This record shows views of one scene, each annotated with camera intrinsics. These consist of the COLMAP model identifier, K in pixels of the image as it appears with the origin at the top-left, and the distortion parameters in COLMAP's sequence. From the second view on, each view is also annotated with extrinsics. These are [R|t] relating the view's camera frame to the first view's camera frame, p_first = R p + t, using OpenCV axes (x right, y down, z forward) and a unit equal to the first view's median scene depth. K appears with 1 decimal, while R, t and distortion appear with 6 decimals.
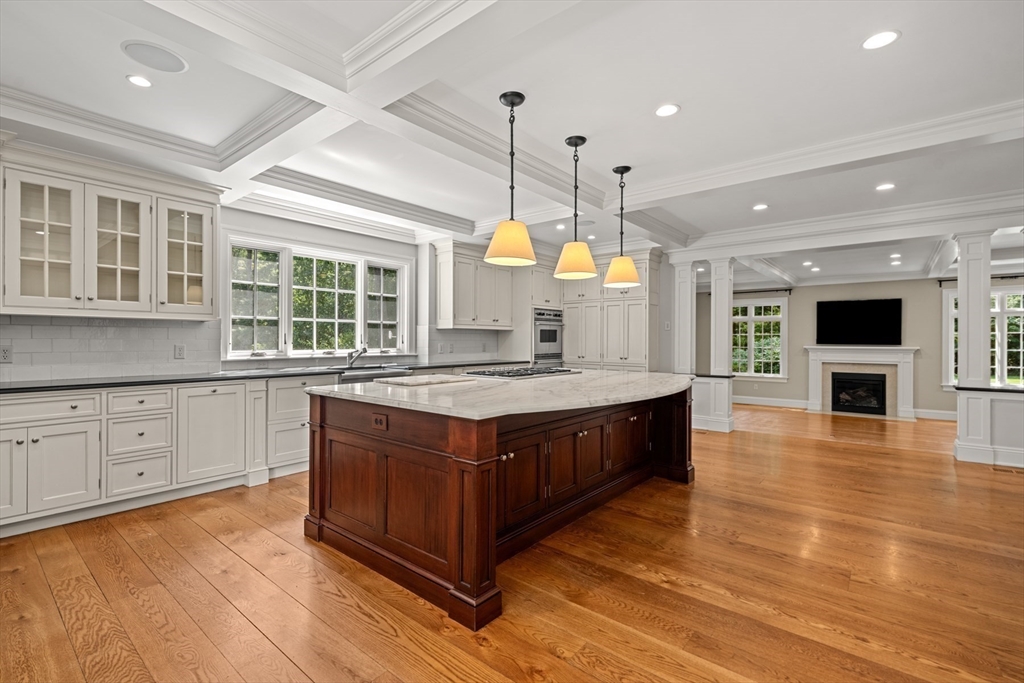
lens RADIAL K [[465.5, 0, 510.4], [0, 465.5, 338.6], [0, 0, 1]] dist [0.002479, 0.000304]
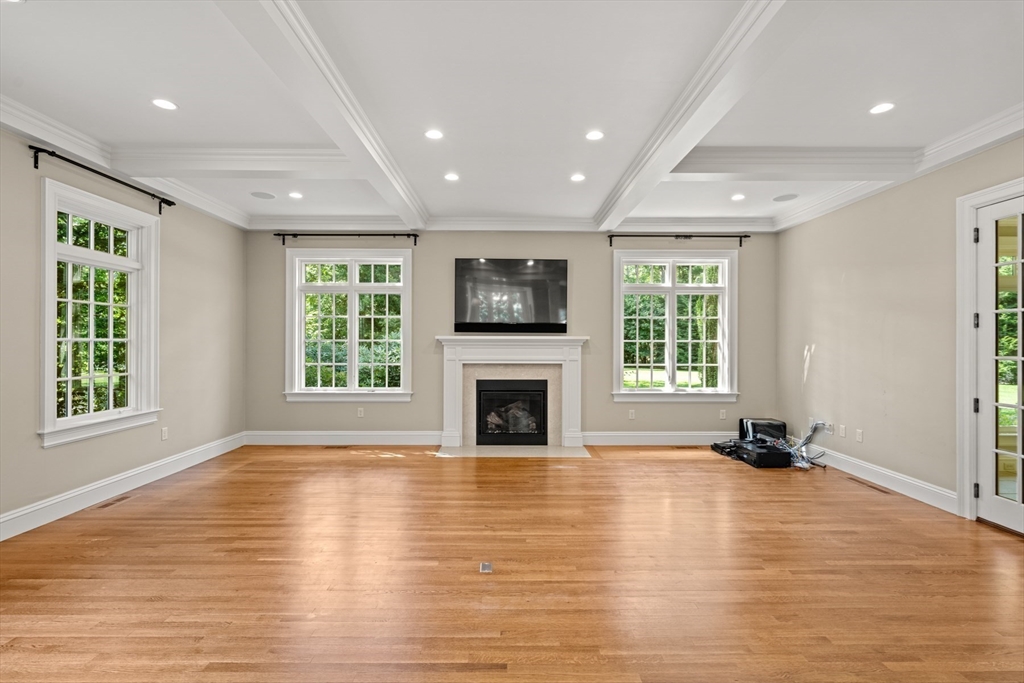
lens RADIAL K [[465.5, 0, 509.8], [0, 465.5, 341.3], [0, 0, 1]] dist [0.002479, 0.000304]
pose [[0.760731, -0.001386, 0.649066, 0.326623], [0.001158, 0.999999, 0.000779, 0.021331], [-0.649067, 0.000159, 0.760732, 0.505361]]
